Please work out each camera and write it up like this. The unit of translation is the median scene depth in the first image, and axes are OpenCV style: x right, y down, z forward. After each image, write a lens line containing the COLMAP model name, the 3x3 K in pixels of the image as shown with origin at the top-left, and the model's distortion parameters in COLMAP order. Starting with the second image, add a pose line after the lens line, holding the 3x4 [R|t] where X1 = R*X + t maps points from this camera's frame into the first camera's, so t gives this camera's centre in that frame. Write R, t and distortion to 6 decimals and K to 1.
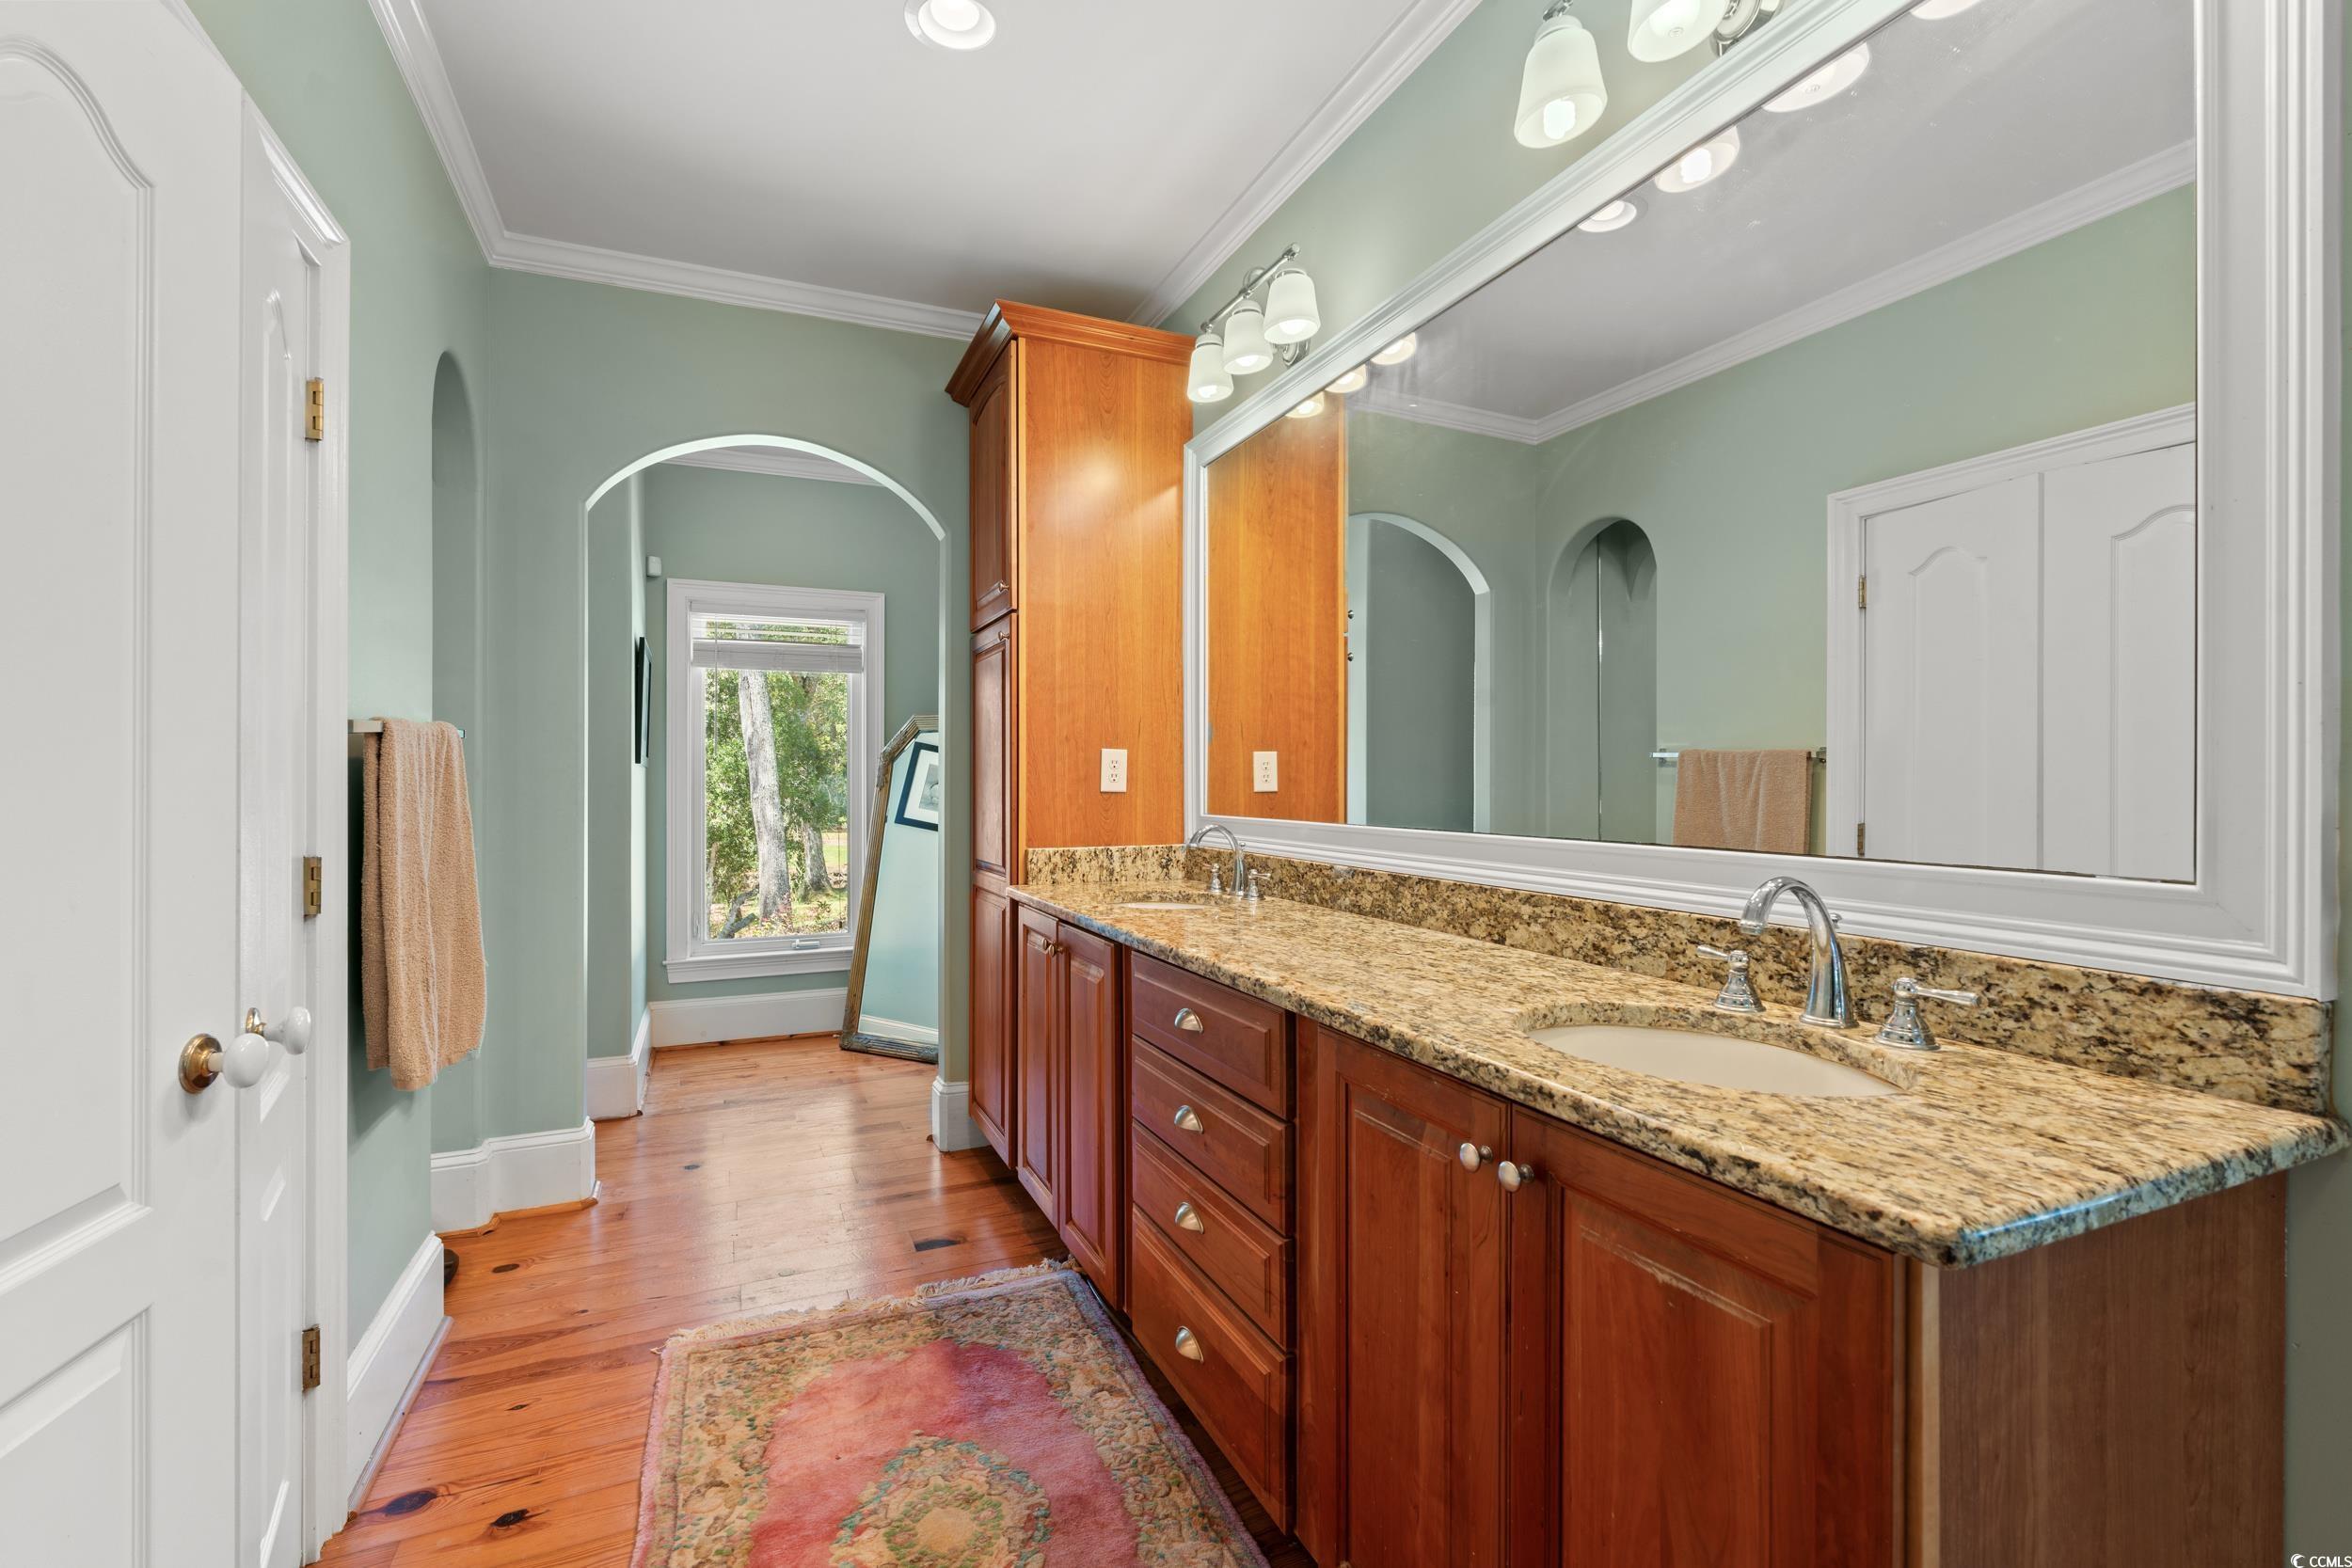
lens RADIAL K [[1034.5, 0, 1177.1], [0, 1034.5, 783.6], [0, 0, 1]] dist [-0.010138, 0.001656]
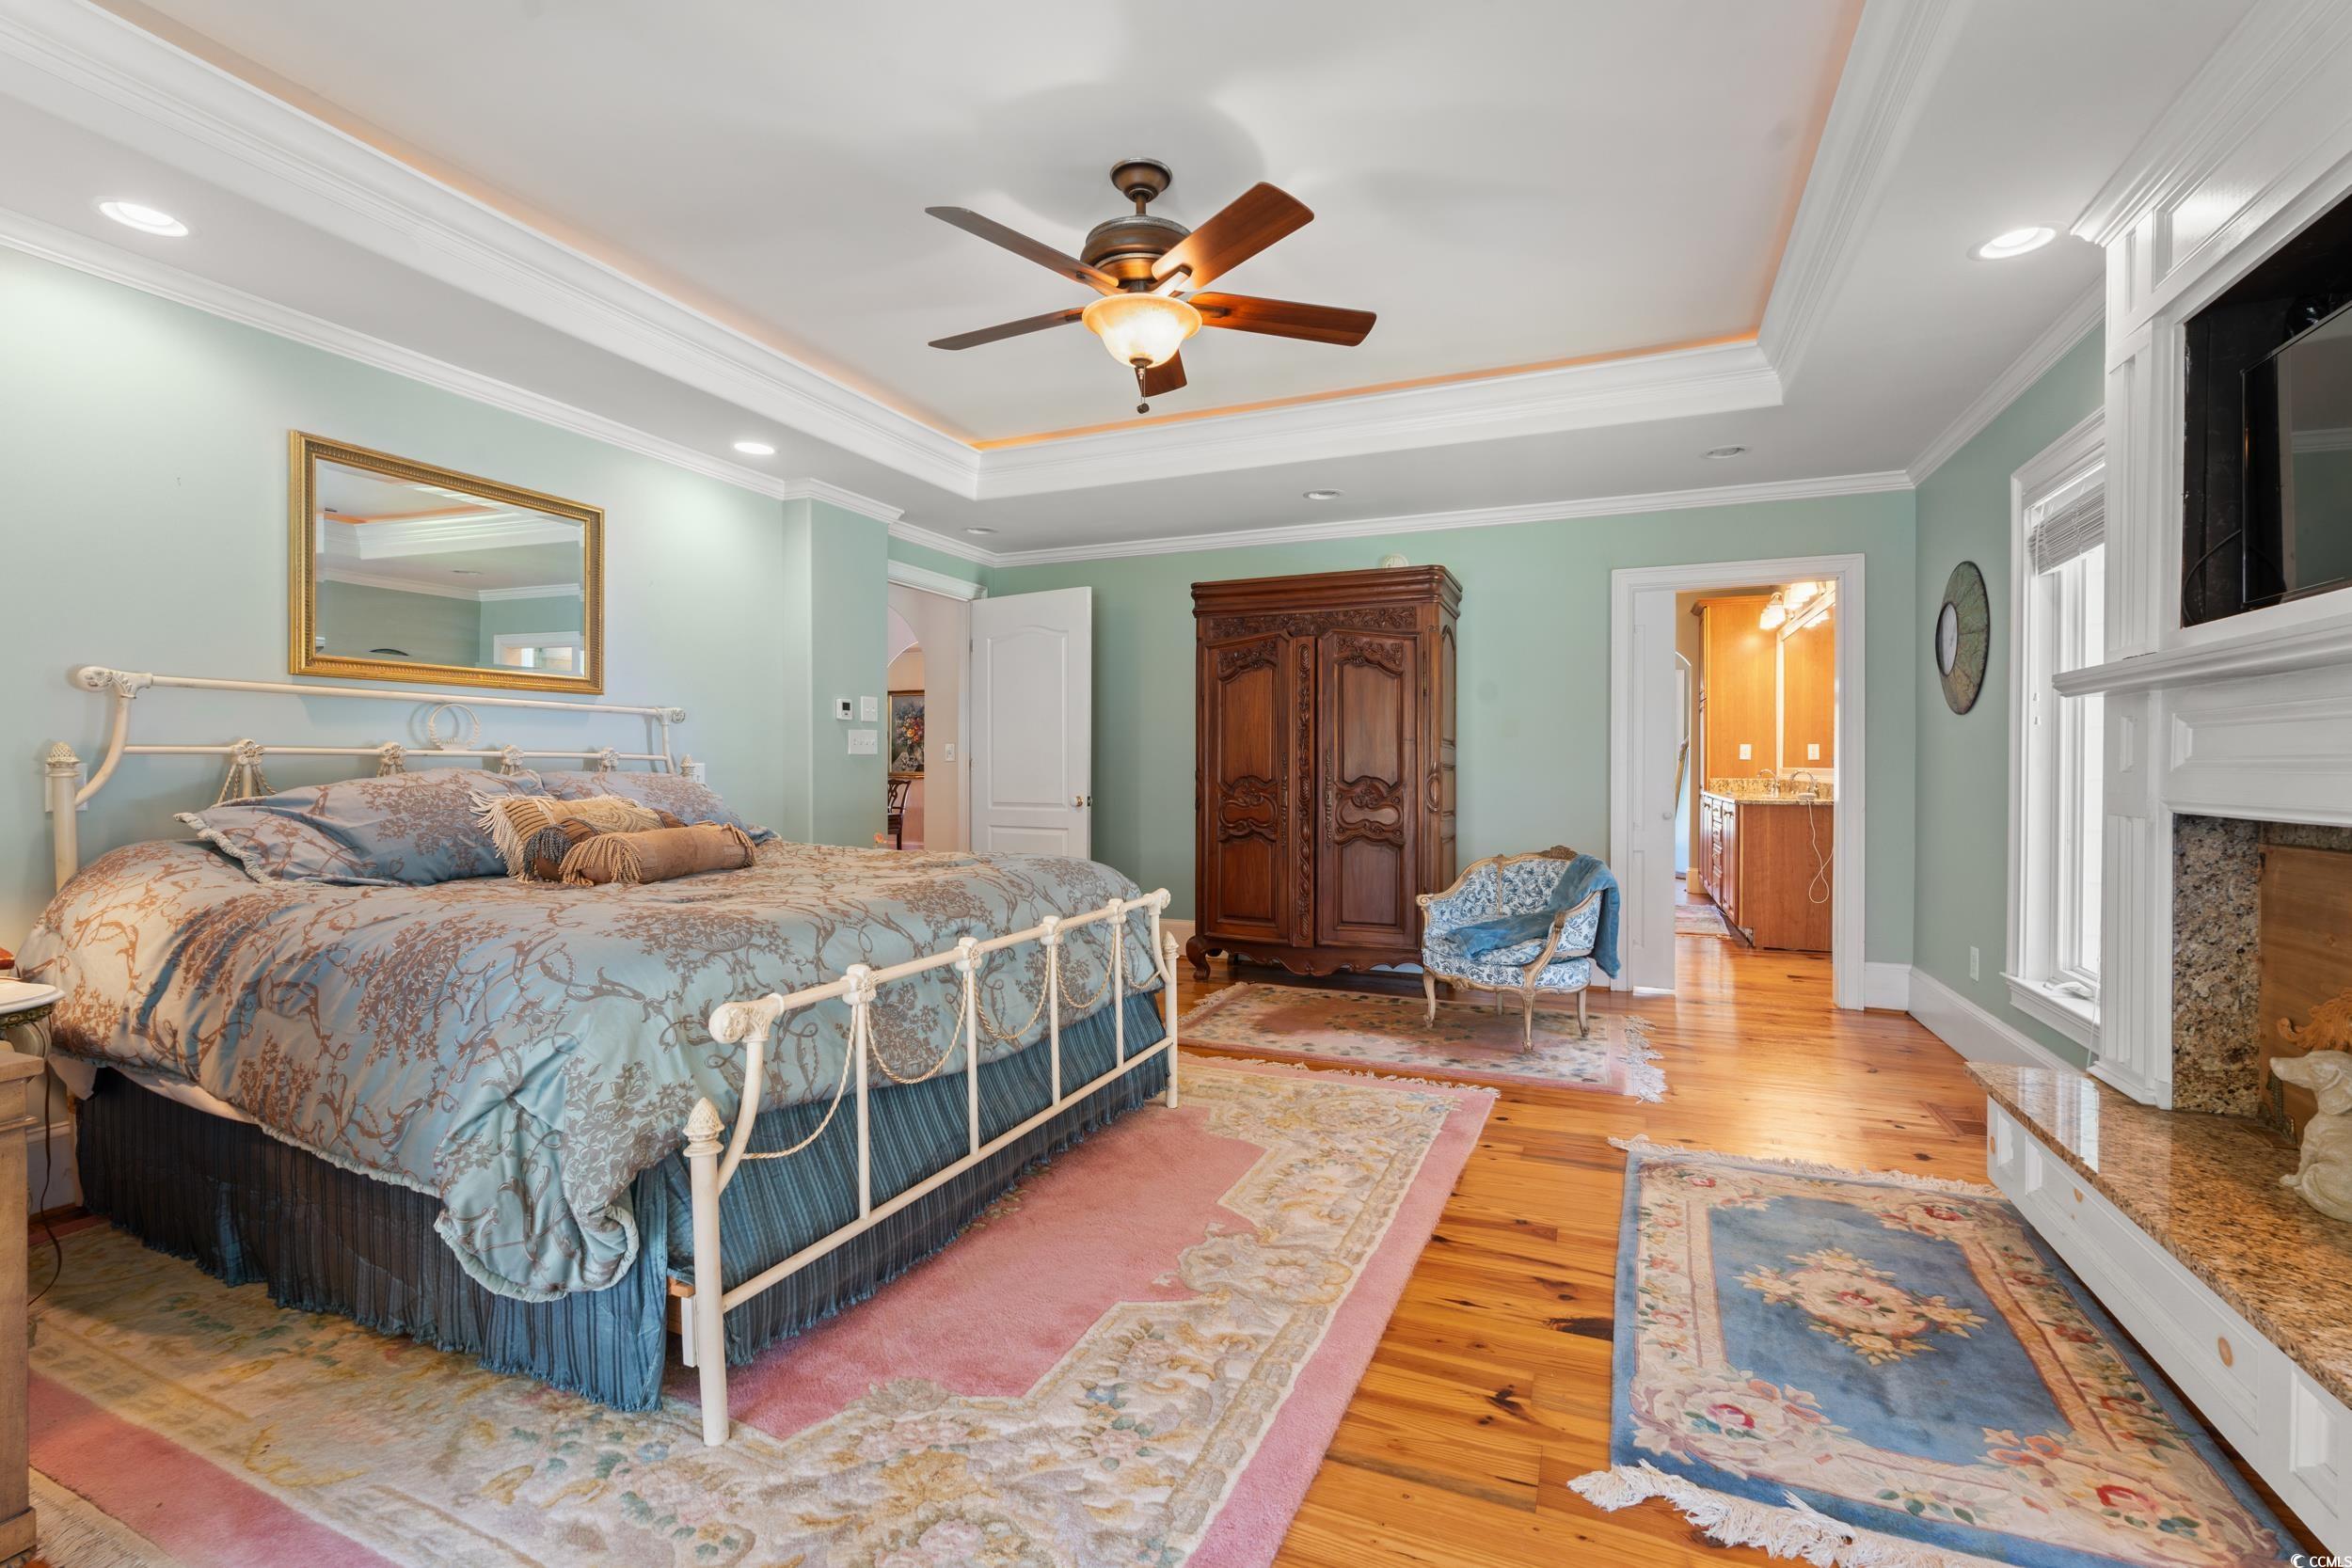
lens RADIAL K [[1034.5, 0, 1175.1], [0, 1034.5, 777.8], [0, 0, 1]] dist [-0.010138, 0.001656]
pose [[0.676433, 0.009168, -0.736447, 0.927647], [0.000343, 0.999918, 0.012764, 0.020715], [0.736504, -0.008887, 0.676374, -1.968781]]
